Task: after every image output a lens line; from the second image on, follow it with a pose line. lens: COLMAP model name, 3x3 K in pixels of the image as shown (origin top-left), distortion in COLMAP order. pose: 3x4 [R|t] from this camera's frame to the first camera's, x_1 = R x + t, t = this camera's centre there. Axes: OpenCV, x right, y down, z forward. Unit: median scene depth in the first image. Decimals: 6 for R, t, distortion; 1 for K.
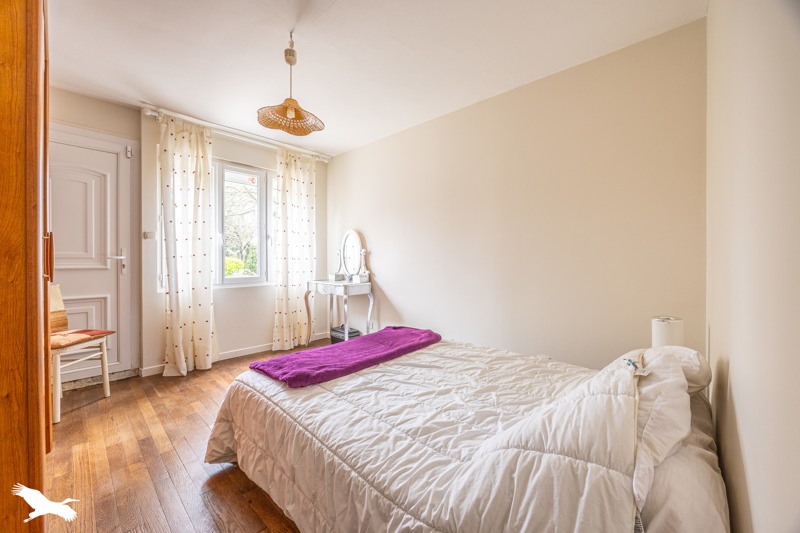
lens RADIAL K [[307.6, 0, 397.6], [0, 307.6, 262.8], [0, 0, 1]] dist [-0.000571, -0.000124]
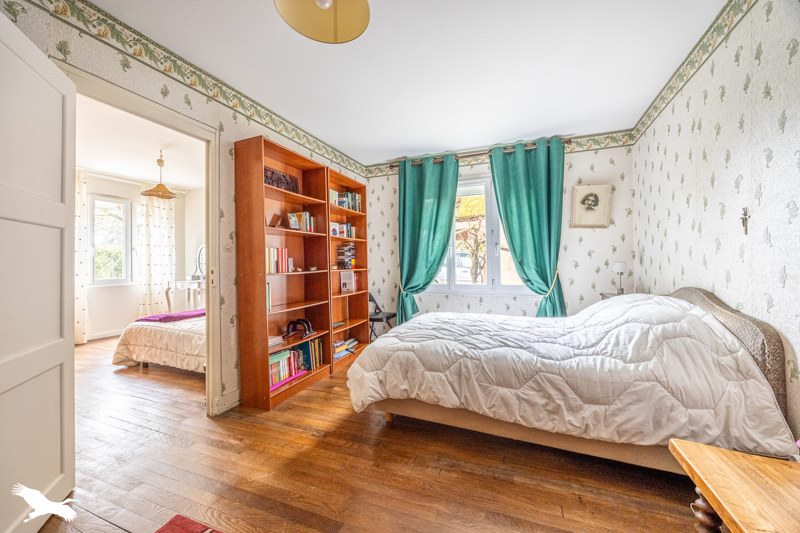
lens RADIAL K [[307.6, 0, 401.4], [0, 307.6, 263.5], [0, 0, 1]] dist [-0.000571, -0.000124]
pose [[0.928882, -0.006495, 0.370318, 0.174325], [0.011551, 0.999868, -0.011435, 0.009655], [-0.370195, 0.014899, 0.928835, -0.690224]]
